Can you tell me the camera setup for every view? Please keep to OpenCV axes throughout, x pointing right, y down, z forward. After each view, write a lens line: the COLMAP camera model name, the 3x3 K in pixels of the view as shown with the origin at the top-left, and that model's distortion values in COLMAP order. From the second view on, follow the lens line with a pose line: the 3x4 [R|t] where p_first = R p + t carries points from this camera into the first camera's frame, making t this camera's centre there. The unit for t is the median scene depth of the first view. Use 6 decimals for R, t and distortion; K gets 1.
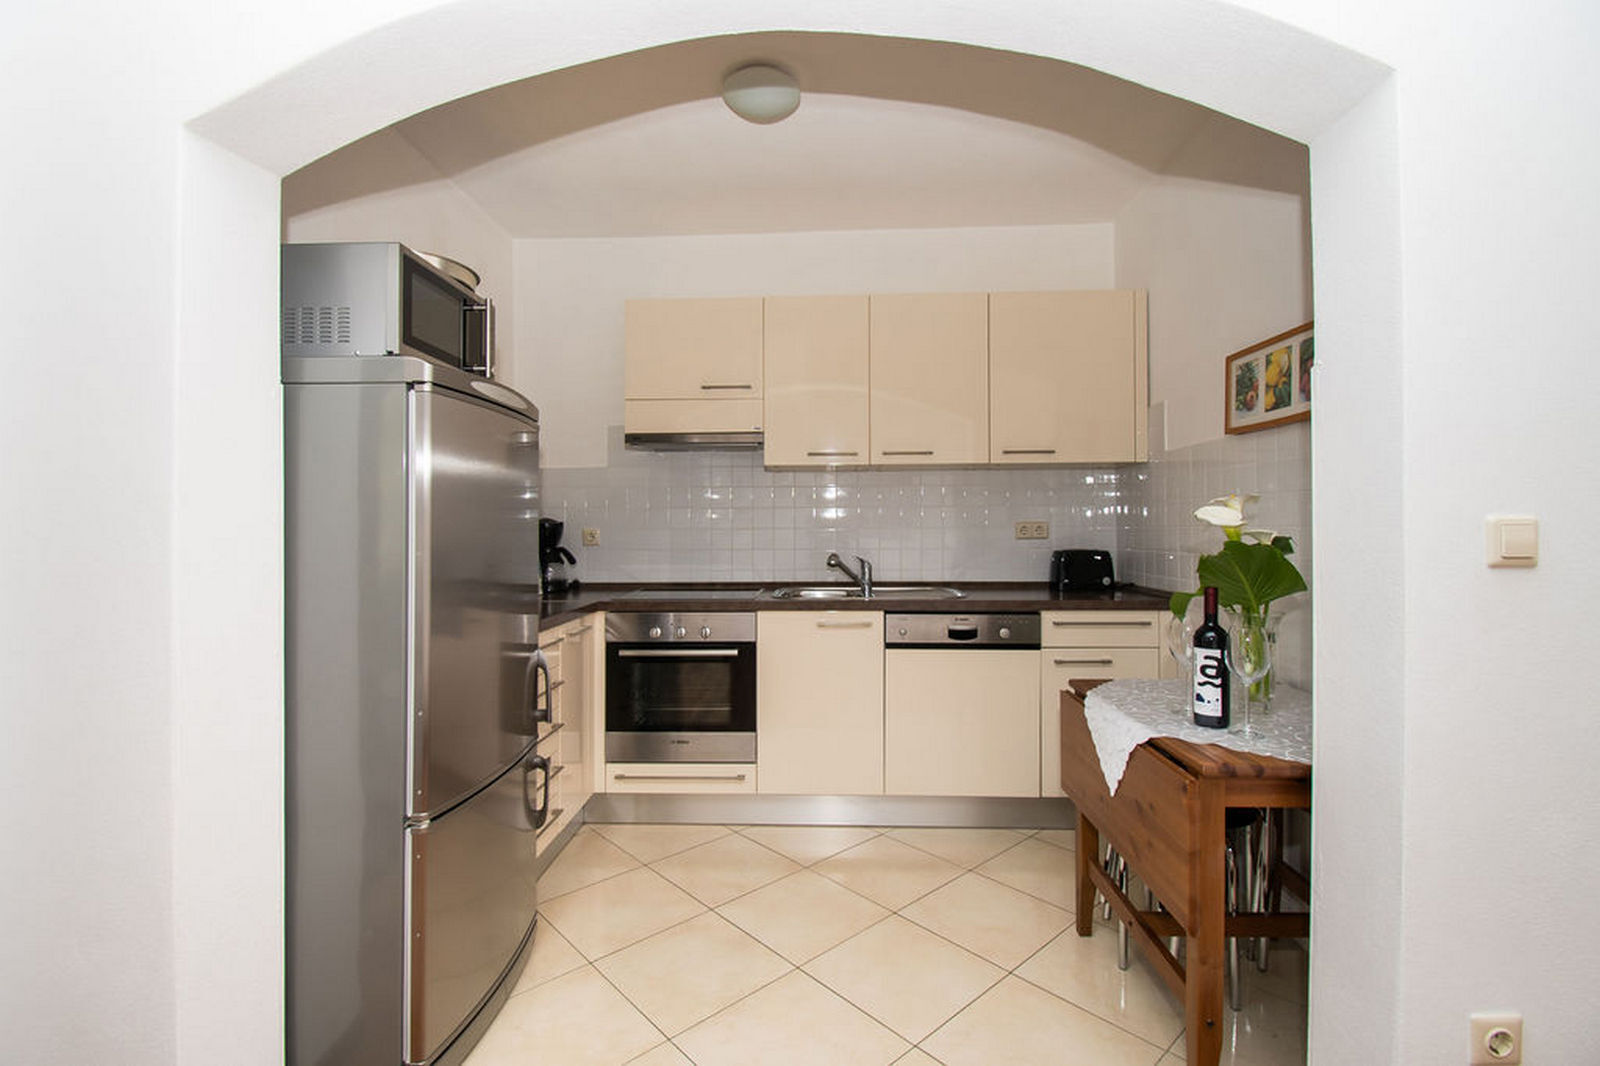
lens RADIAL K [[720.6, 0, 817.6], [0, 720.6, 520.2], [0, 0, 1]] dist [-0.001589, -0.008272]
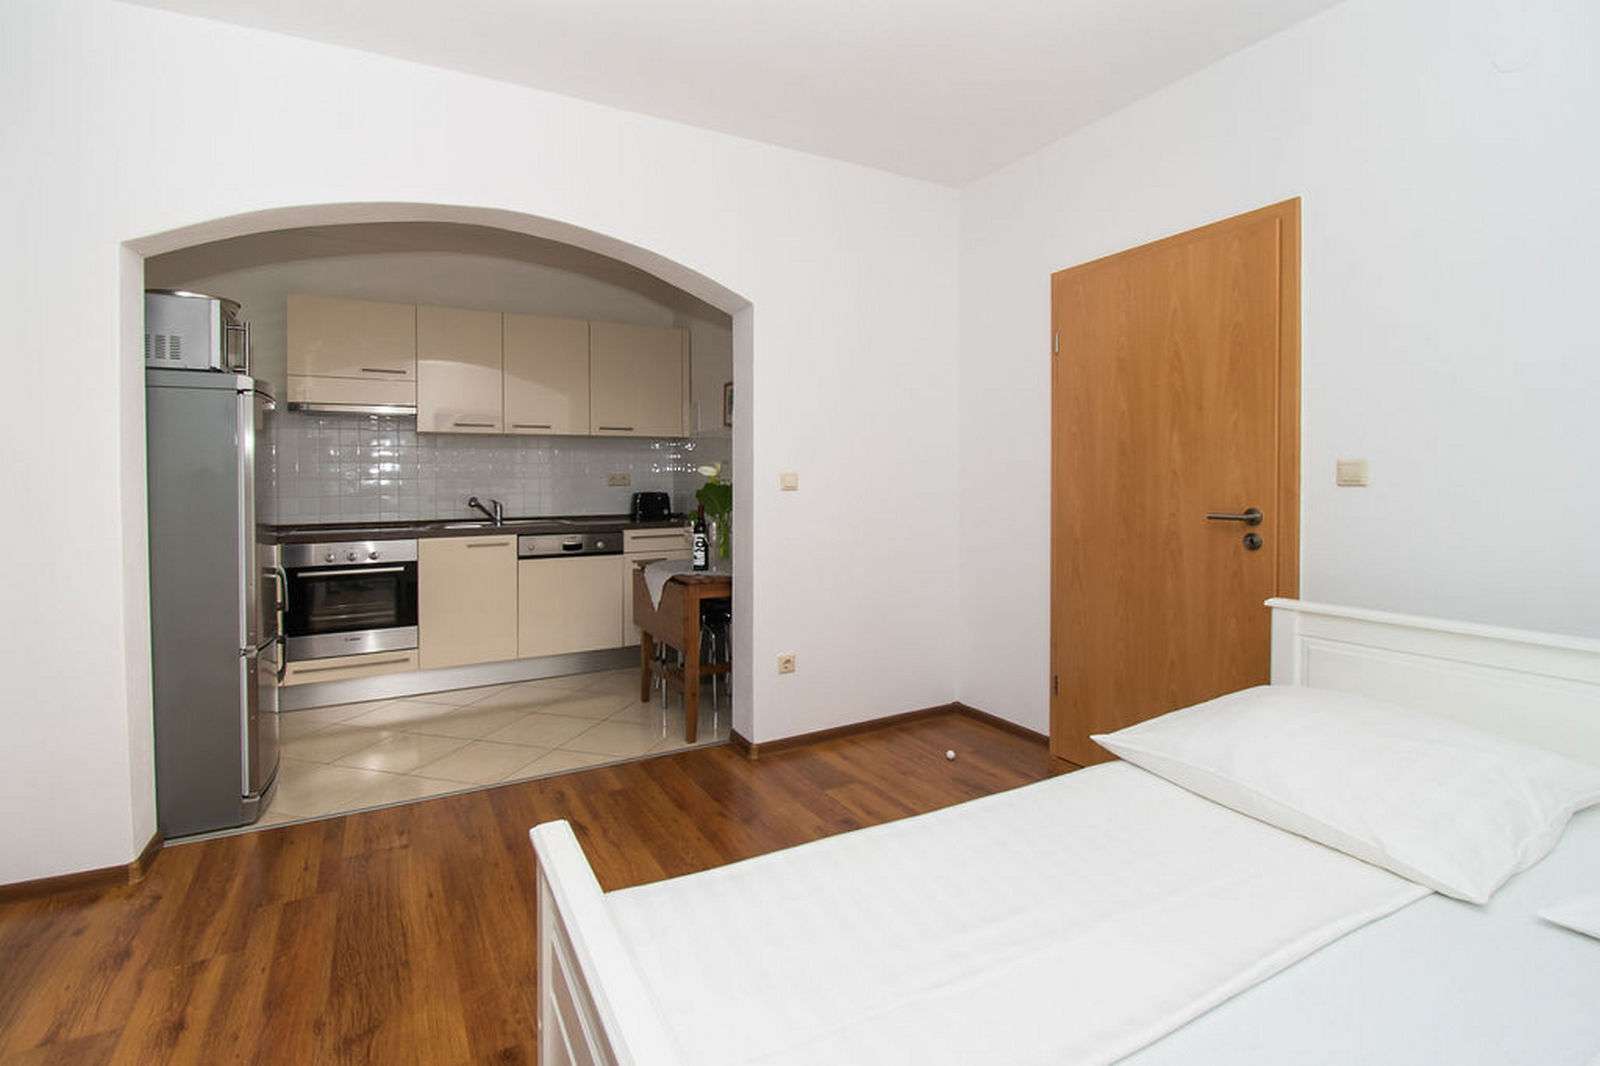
lens RADIAL K [[720.6, 0, 836.6], [0, 720.6, 477.3], [0, 0, 1]] dist [-0.001589, -0.008272]
pose [[0.839610, -0.001452, 0.543188, -0.160784], [-0.001680, 0.999985, 0.005270, -0.000126], [-0.543187, -0.005338, 0.839595, -0.596690]]
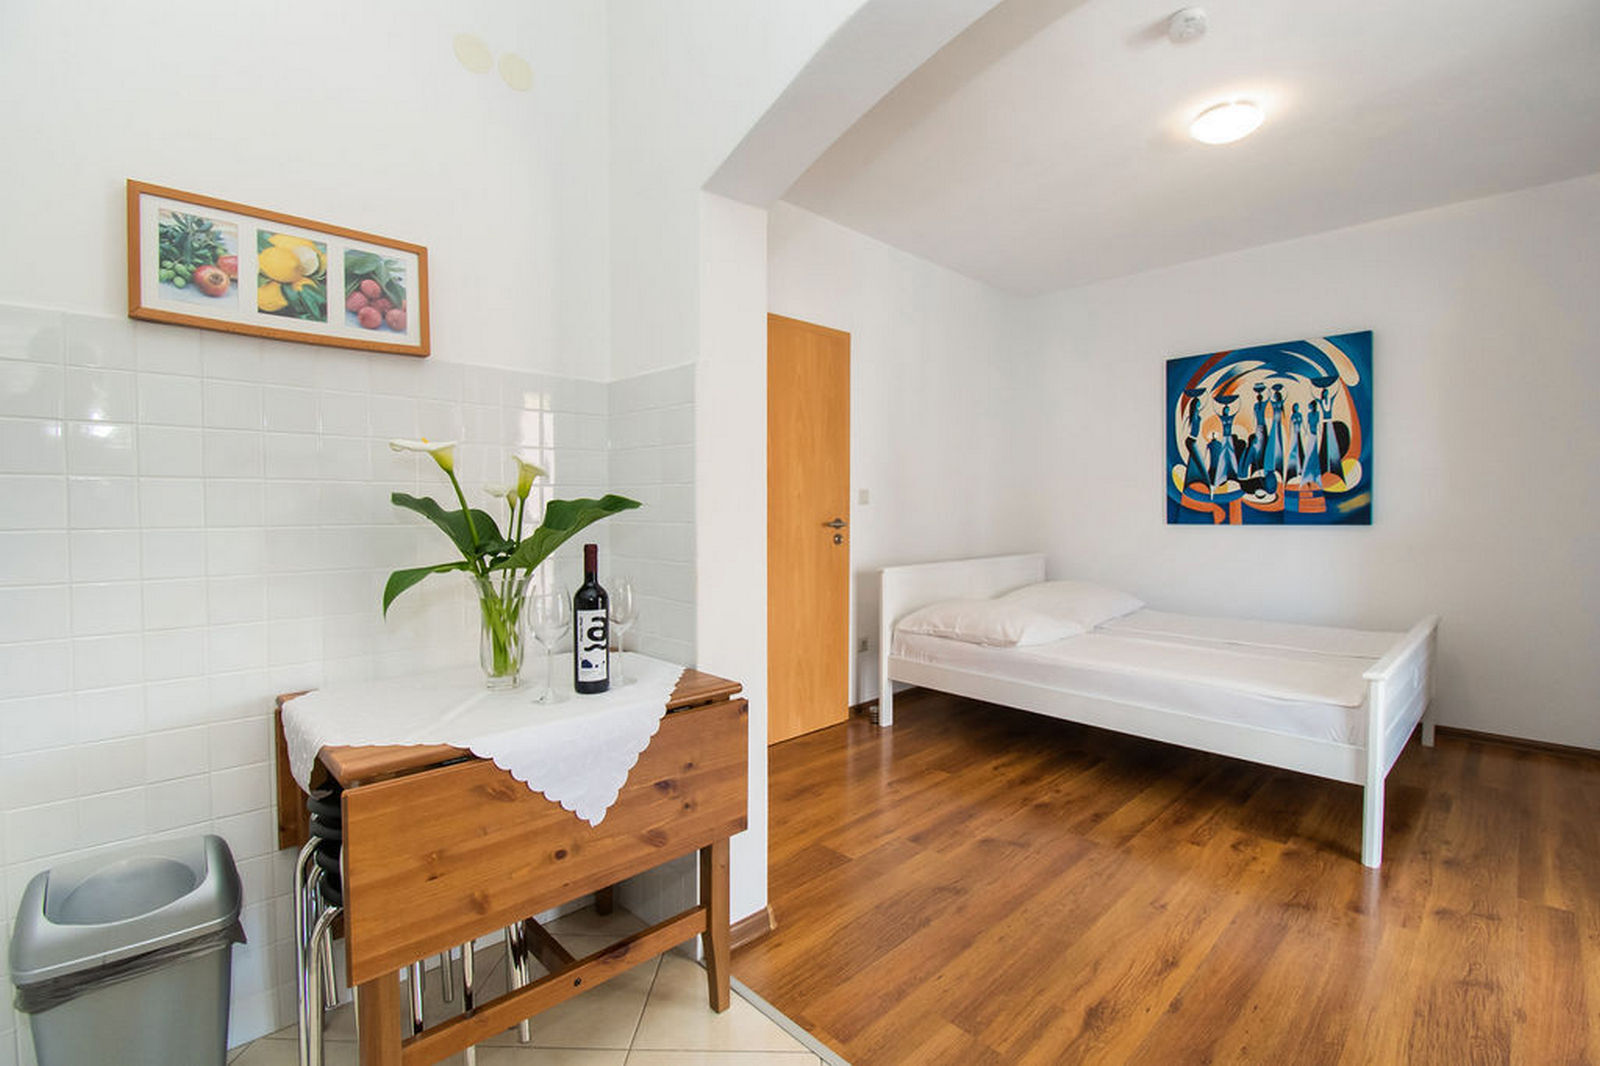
lens RADIAL K [[720.6, 0, 794.9], [0, 720.6, 516.3], [0, 0, 1]] dist [-0.001589, -0.008272]
pose [[-0.707939, -0.012669, 0.706160, -0.180793], [-0.009521, 0.999919, 0.008394, 0.027073], [-0.706210, -0.000781, -0.708002, 0.886207]]
